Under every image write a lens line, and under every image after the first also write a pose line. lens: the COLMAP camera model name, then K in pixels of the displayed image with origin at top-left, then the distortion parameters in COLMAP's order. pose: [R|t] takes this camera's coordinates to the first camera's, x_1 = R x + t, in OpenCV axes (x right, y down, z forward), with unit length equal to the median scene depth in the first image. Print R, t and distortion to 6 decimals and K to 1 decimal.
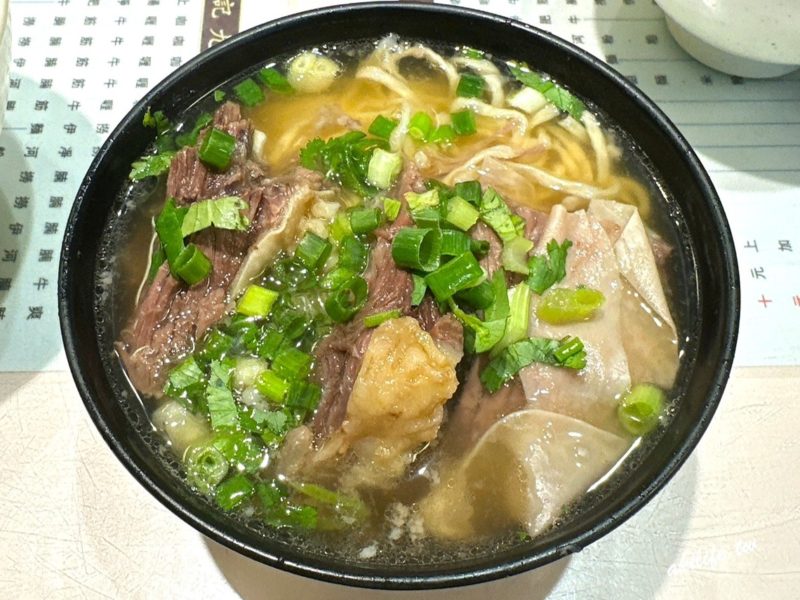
lens RADIAL K [[864.3, 0, 400.0], [0, 864.3, 300.0], [0, 0, 1]] dist [-0.015062, 0.002118]
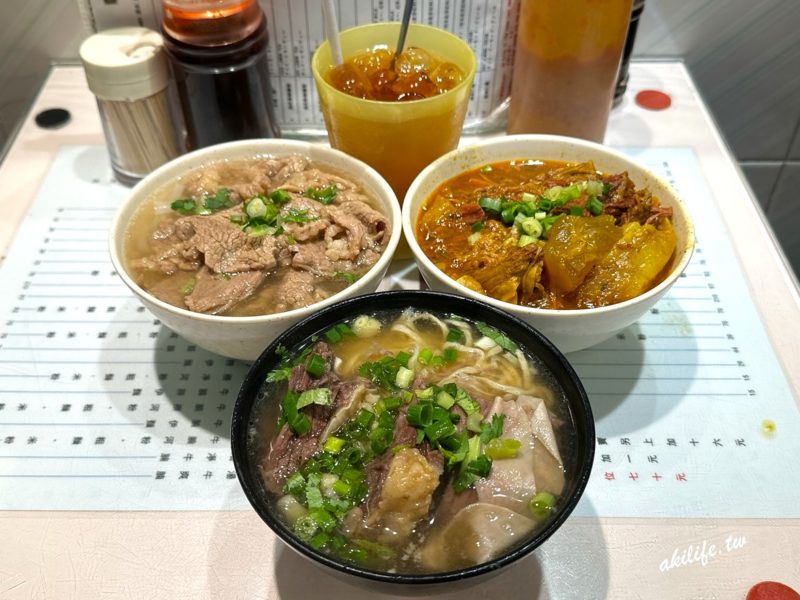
lens RADIAL K [[815.8, 0, 400.0], [0, 815.8, 300.0], [0, 0, 1]] dist [0.004298, 0.002381]
pose [[0.998975, 0.007030, -0.044712, 0.050921], [-0.020181, 0.953415, -0.300987, 0.225779], [0.040513, 0.301581, 0.952579, -0.745706]]
